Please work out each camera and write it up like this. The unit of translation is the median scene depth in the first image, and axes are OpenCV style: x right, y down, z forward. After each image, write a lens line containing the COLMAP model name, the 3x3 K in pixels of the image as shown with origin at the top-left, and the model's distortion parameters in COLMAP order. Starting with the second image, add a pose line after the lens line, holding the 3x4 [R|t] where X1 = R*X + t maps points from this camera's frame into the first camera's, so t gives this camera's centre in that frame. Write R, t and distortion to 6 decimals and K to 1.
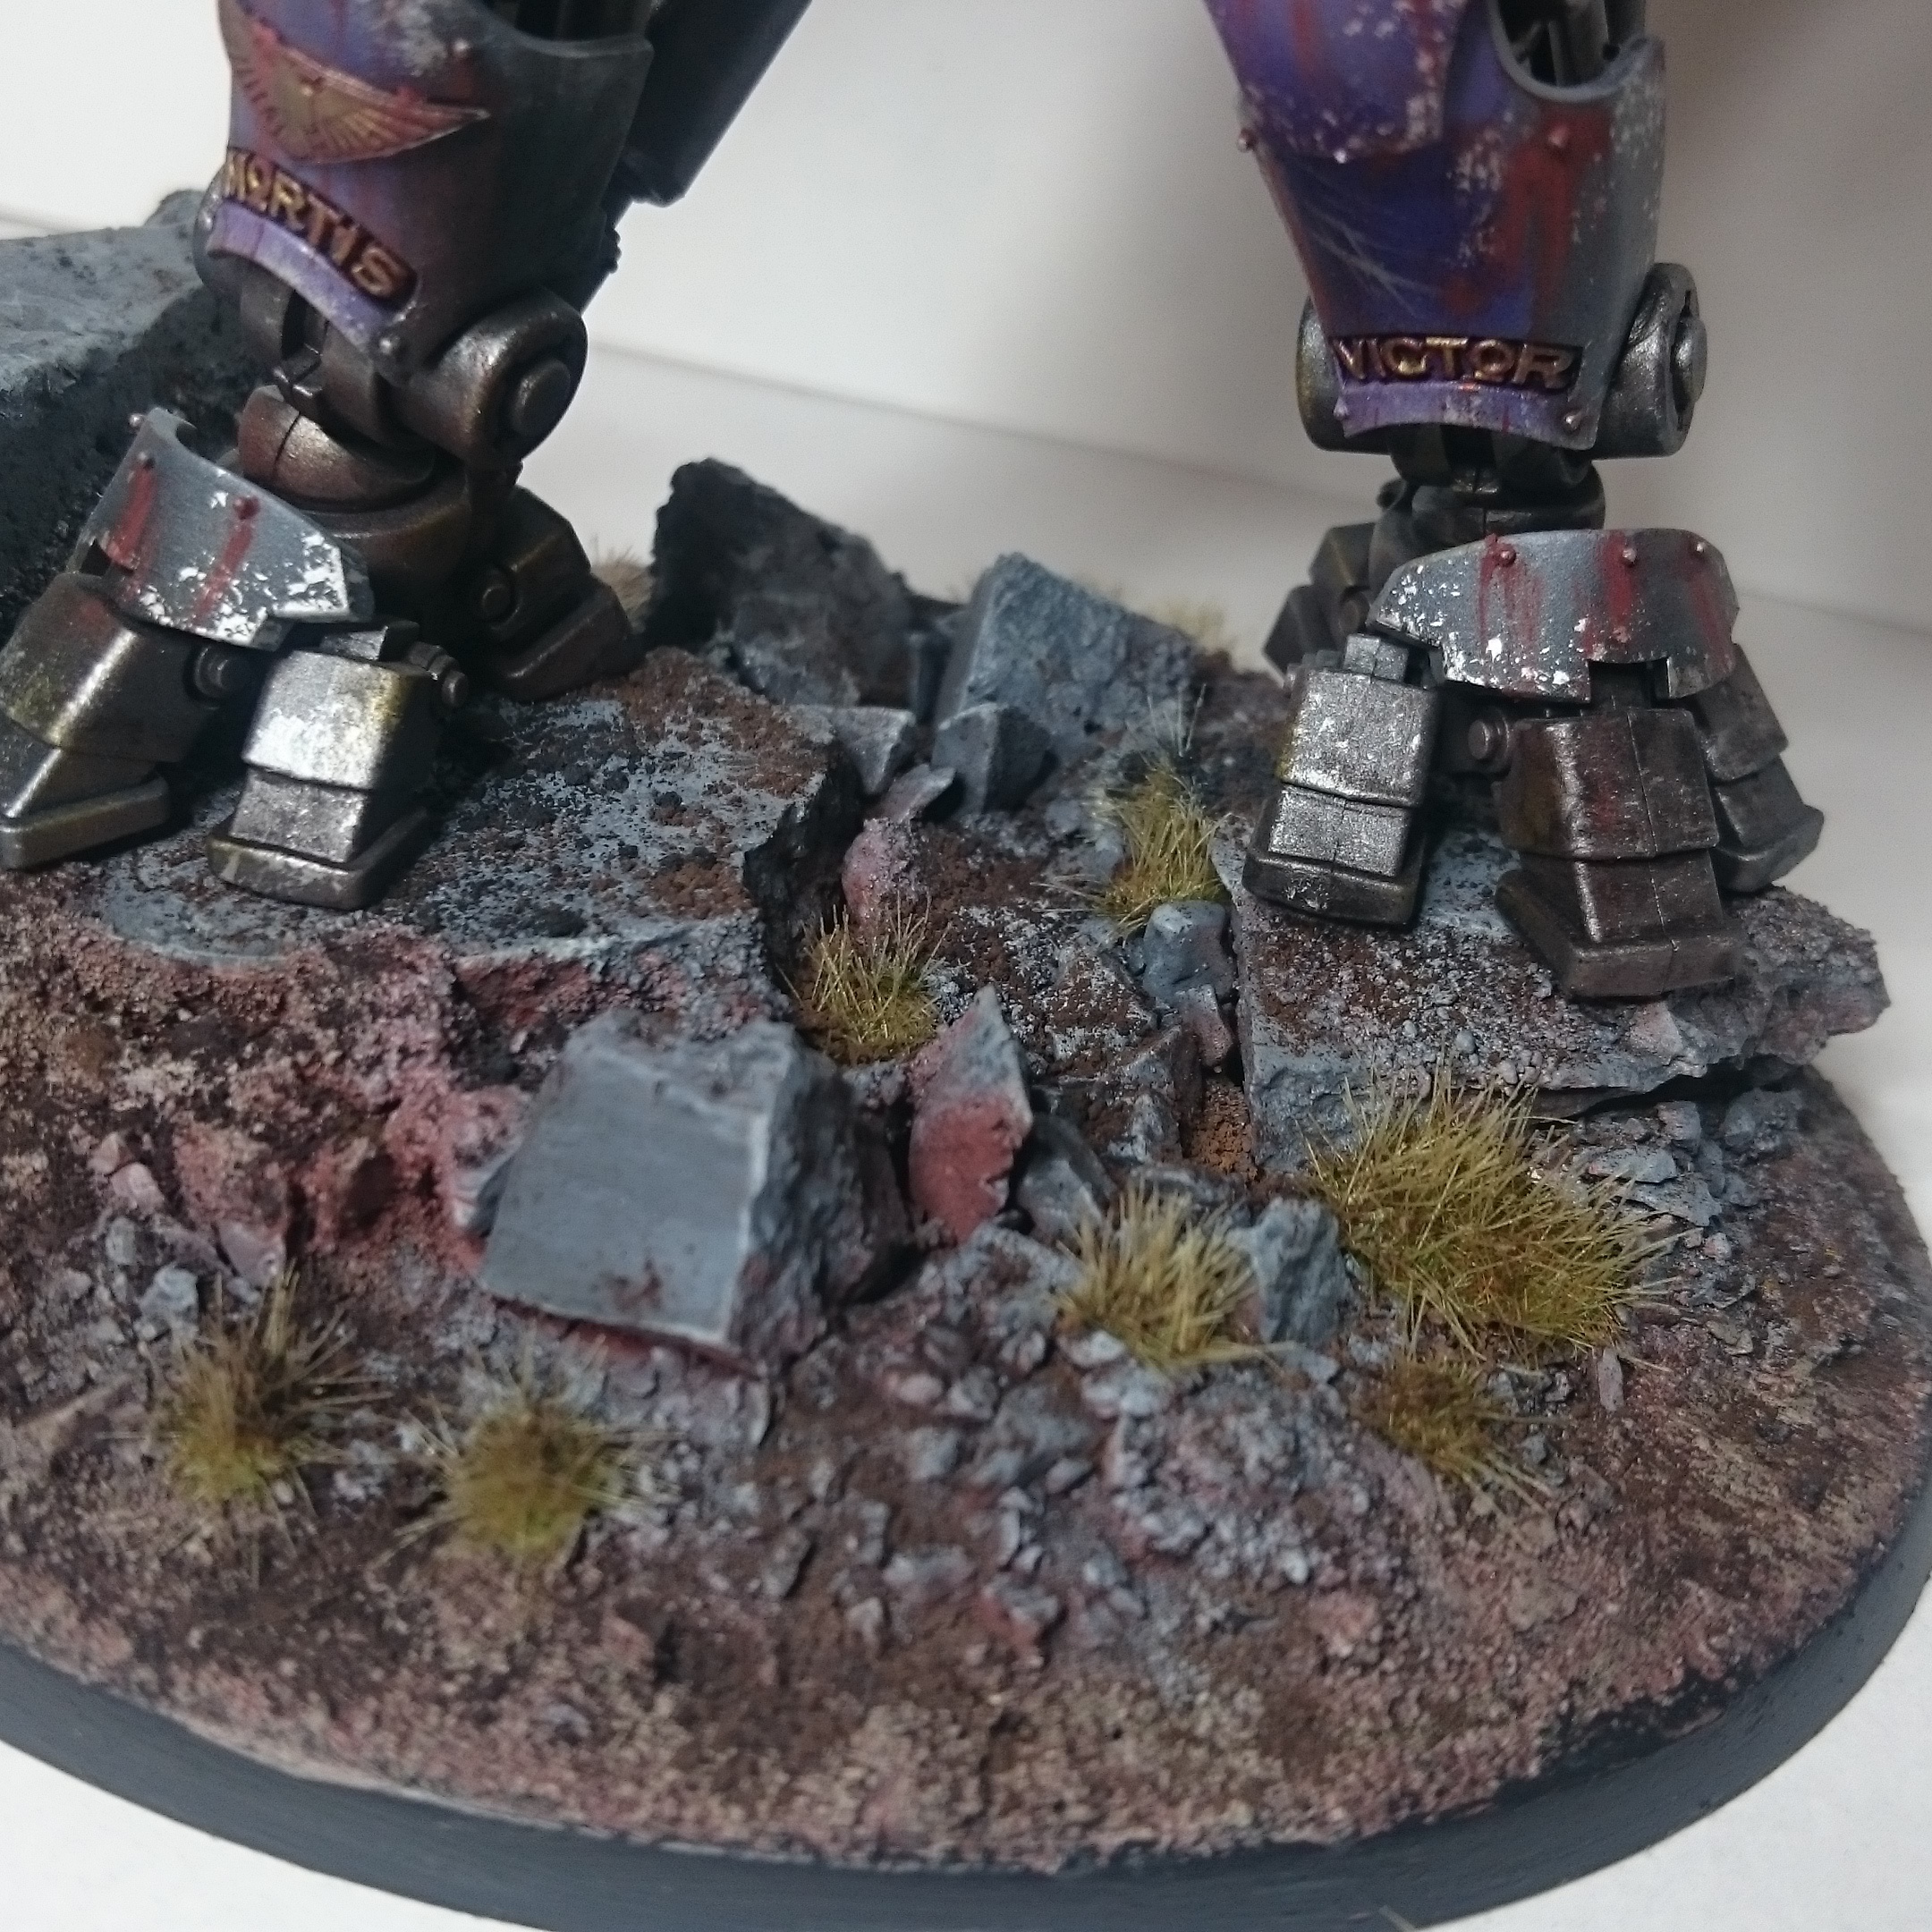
lens RADIAL K [[2822.3, 0, 752.3], [0, 2822.3, 1000.1], [0, 0, 1]] dist [0.046442, -0.099109]
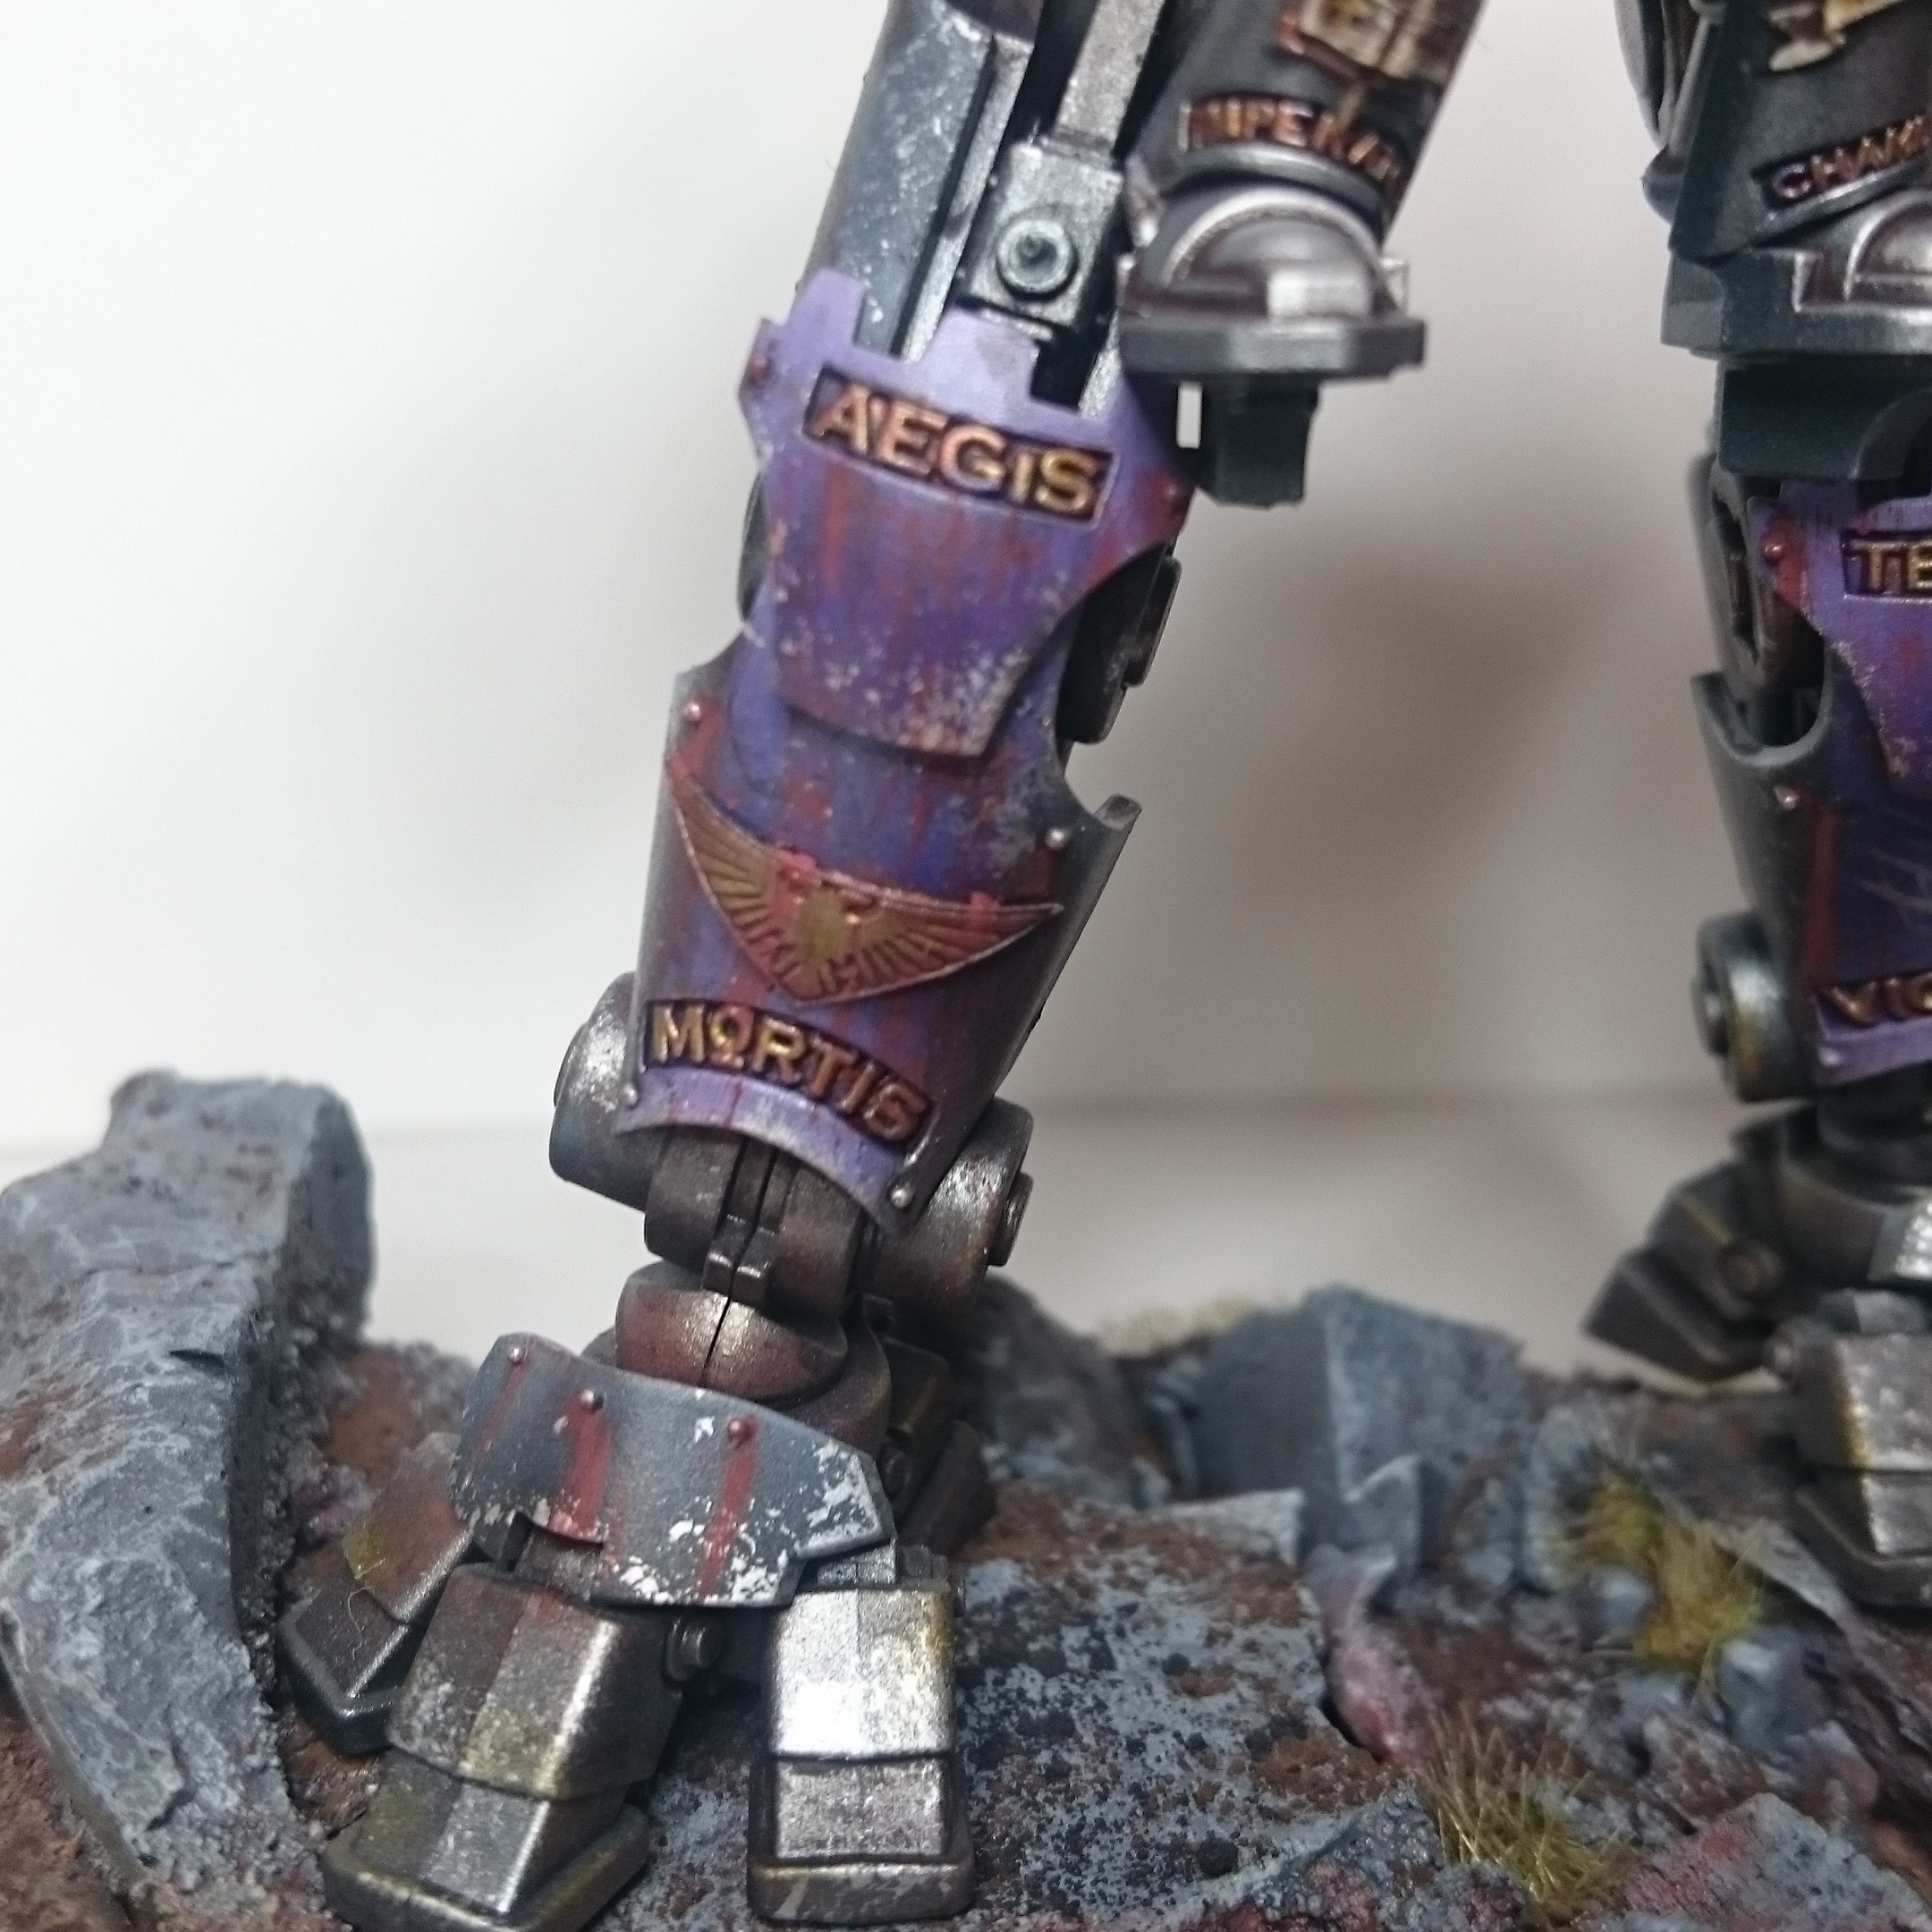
lens RADIAL K [[2963.9, 0, 776.4], [0, 2963.9, 878.7], [0, 0, 1]] dist [0.033187, -0.186655]
pose [[0.931277, -0.163729, 0.325446, -0.411944], [0.247371, 0.940002, -0.234956, -0.121197], [-0.267451, 0.299315, 0.915904, 0.191862]]
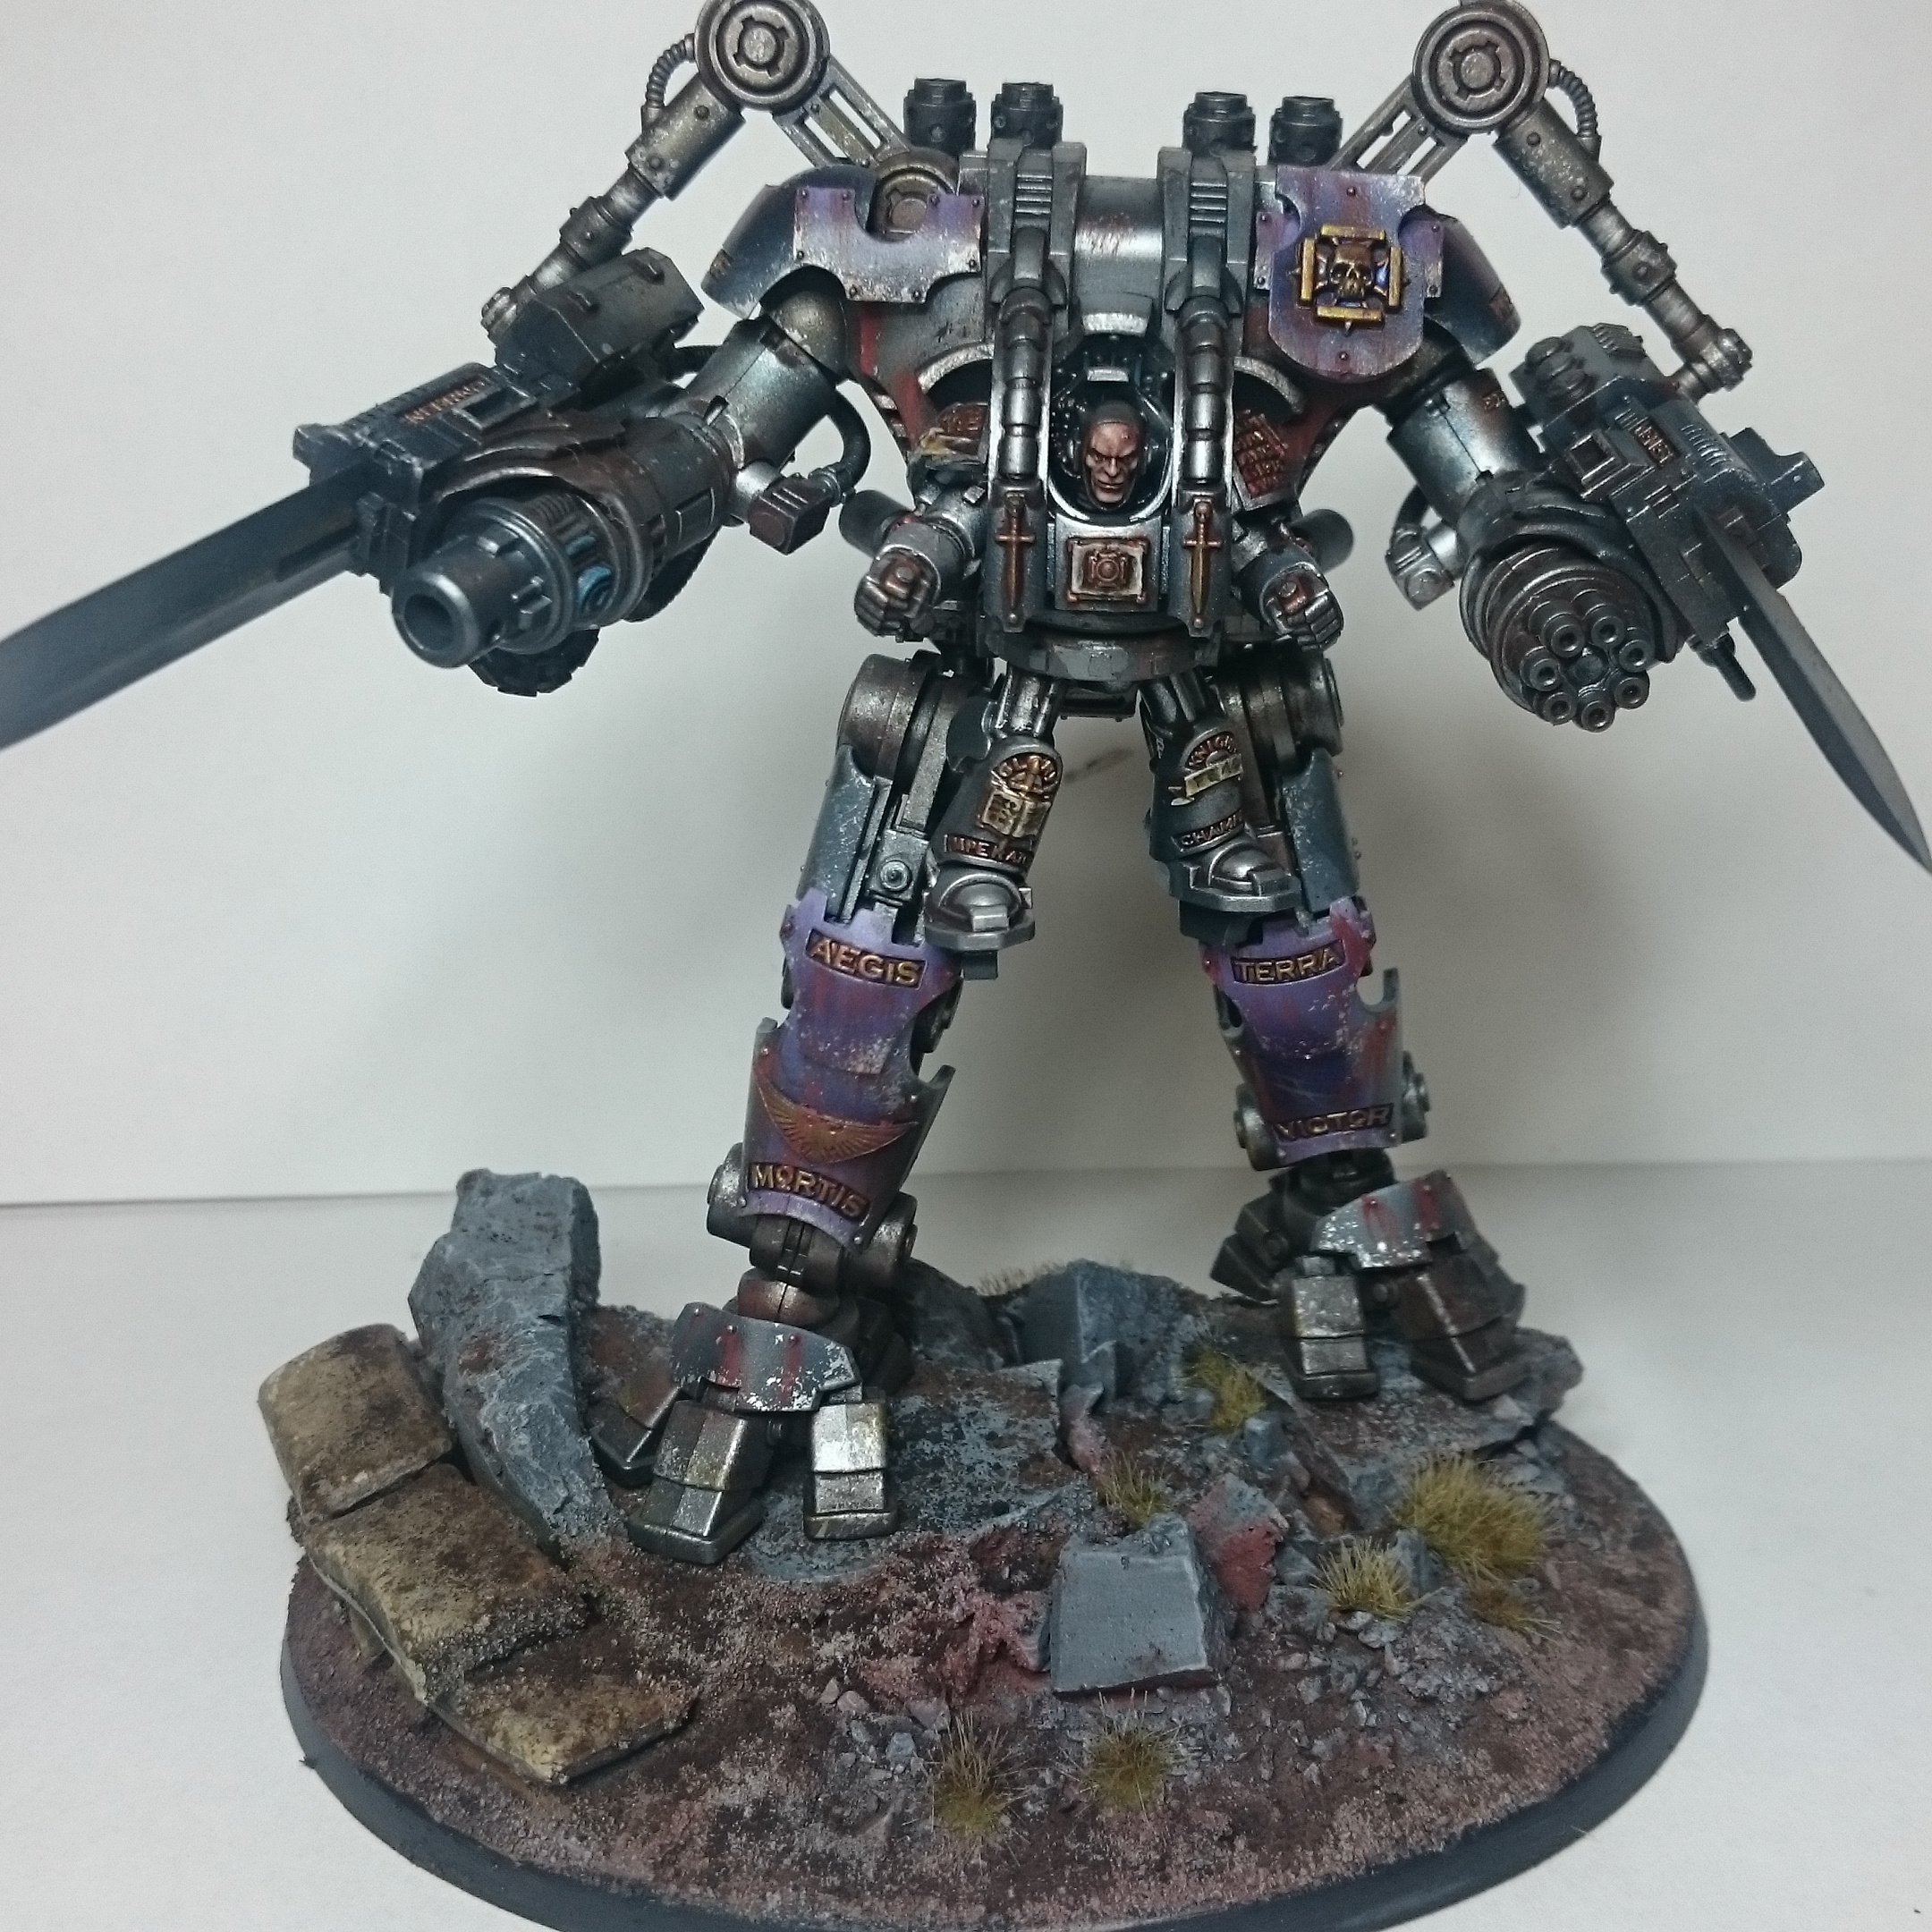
lens RADIAL K [[3229.4, 0, 966.0], [0, 3229.4, 966.0], [0, 0, 1]] dist [0.000521, -0.131893]
pose [[0.907027, -0.216096, 0.361393, -0.799539], [0.289651, 0.943149, -0.163009, -0.023601], [-0.305622, 0.252531, 0.918054, -1.082209]]
